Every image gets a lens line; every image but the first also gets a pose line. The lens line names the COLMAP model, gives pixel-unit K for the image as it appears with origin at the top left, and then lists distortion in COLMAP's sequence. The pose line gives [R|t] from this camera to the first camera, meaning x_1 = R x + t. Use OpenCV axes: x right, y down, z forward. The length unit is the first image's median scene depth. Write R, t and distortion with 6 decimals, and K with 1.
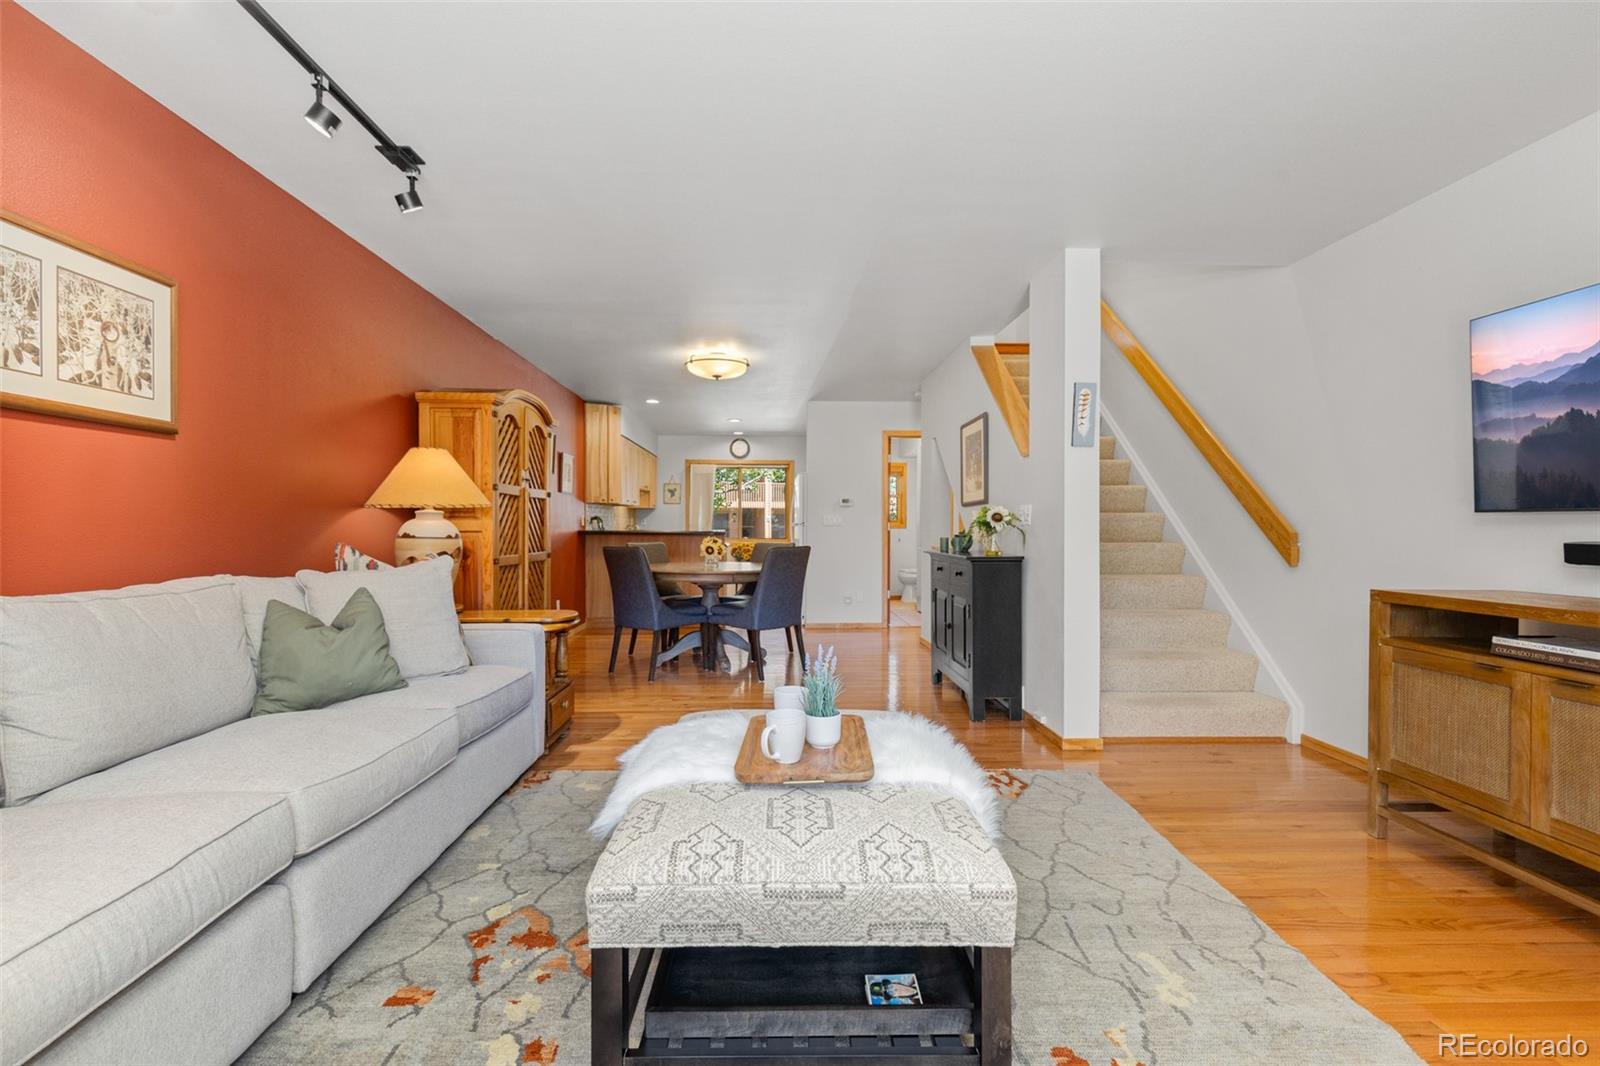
lens RADIAL K [[729.8, 0, 781.5], [0, 729.8, 531.4], [0, 0, 1]] dist [0.007348, -0.001649]
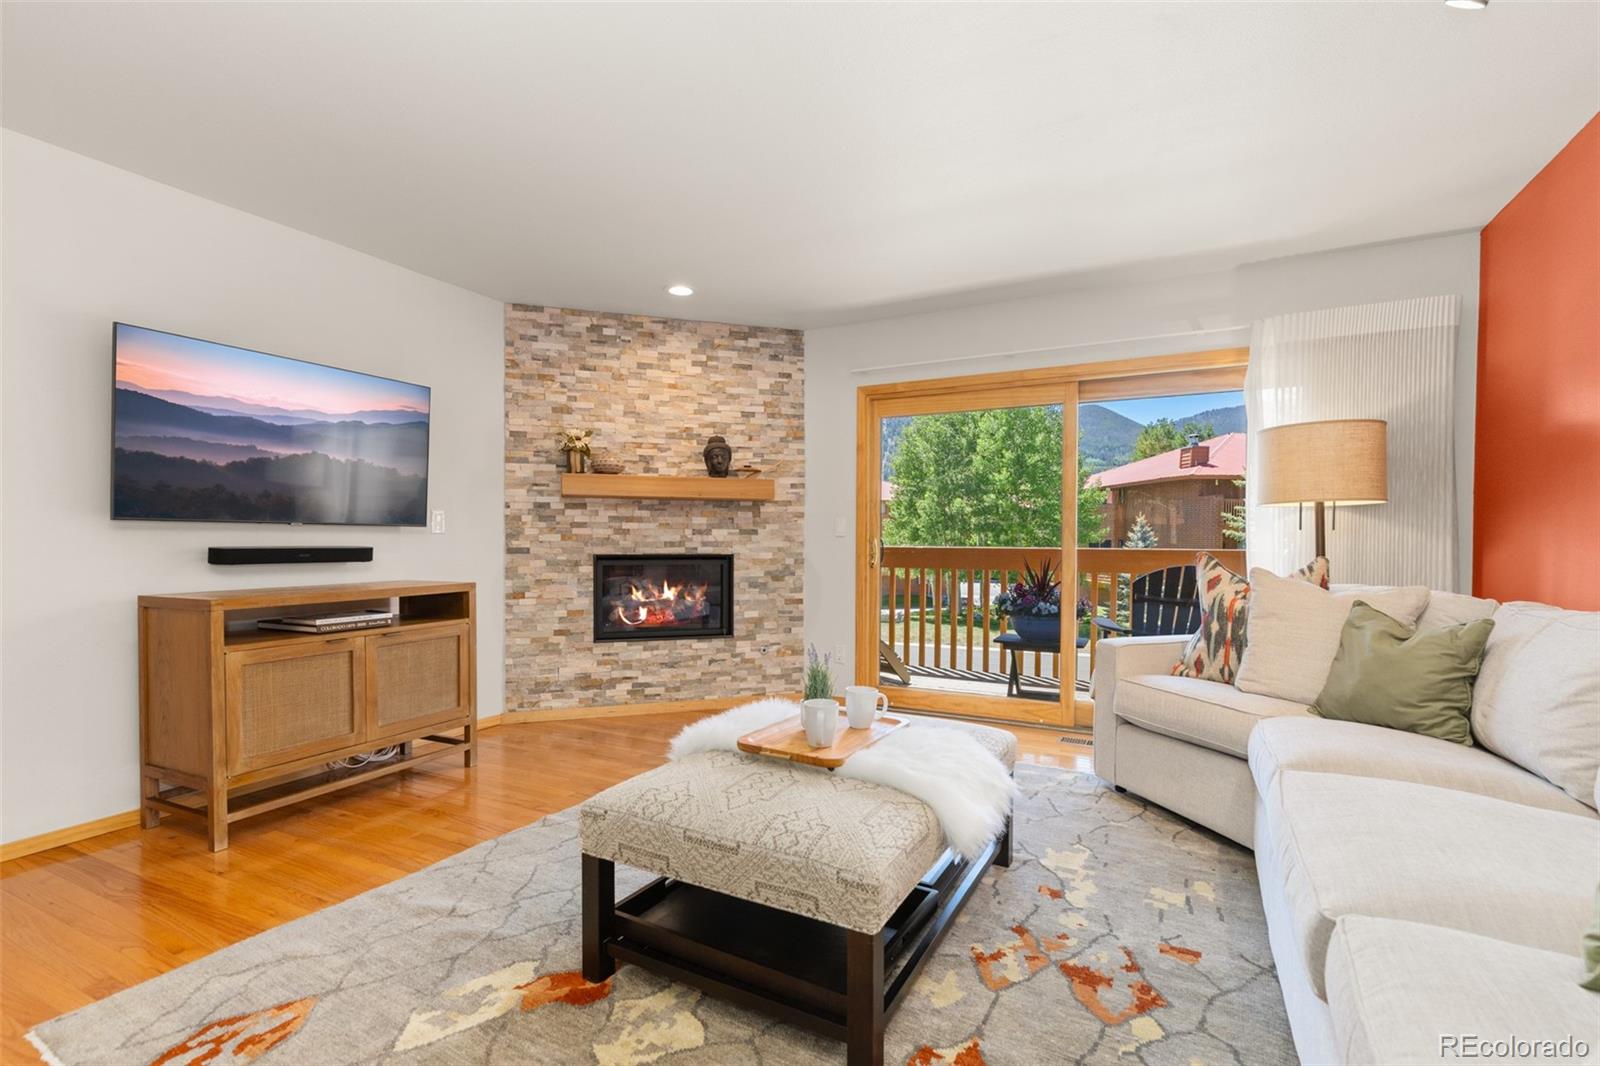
lens RADIAL K [[729.8, 0, 795.1], [0, 729.8, 556.9], [0, 0, 1]] dist [0.007348, -0.001649]
pose [[-0.876550, -0.016470, 0.481029, -0.316415], [-0.001310, 0.999492, 0.031834, -0.009175], [-0.481309, 0.027274, -0.876127, 1.385031]]
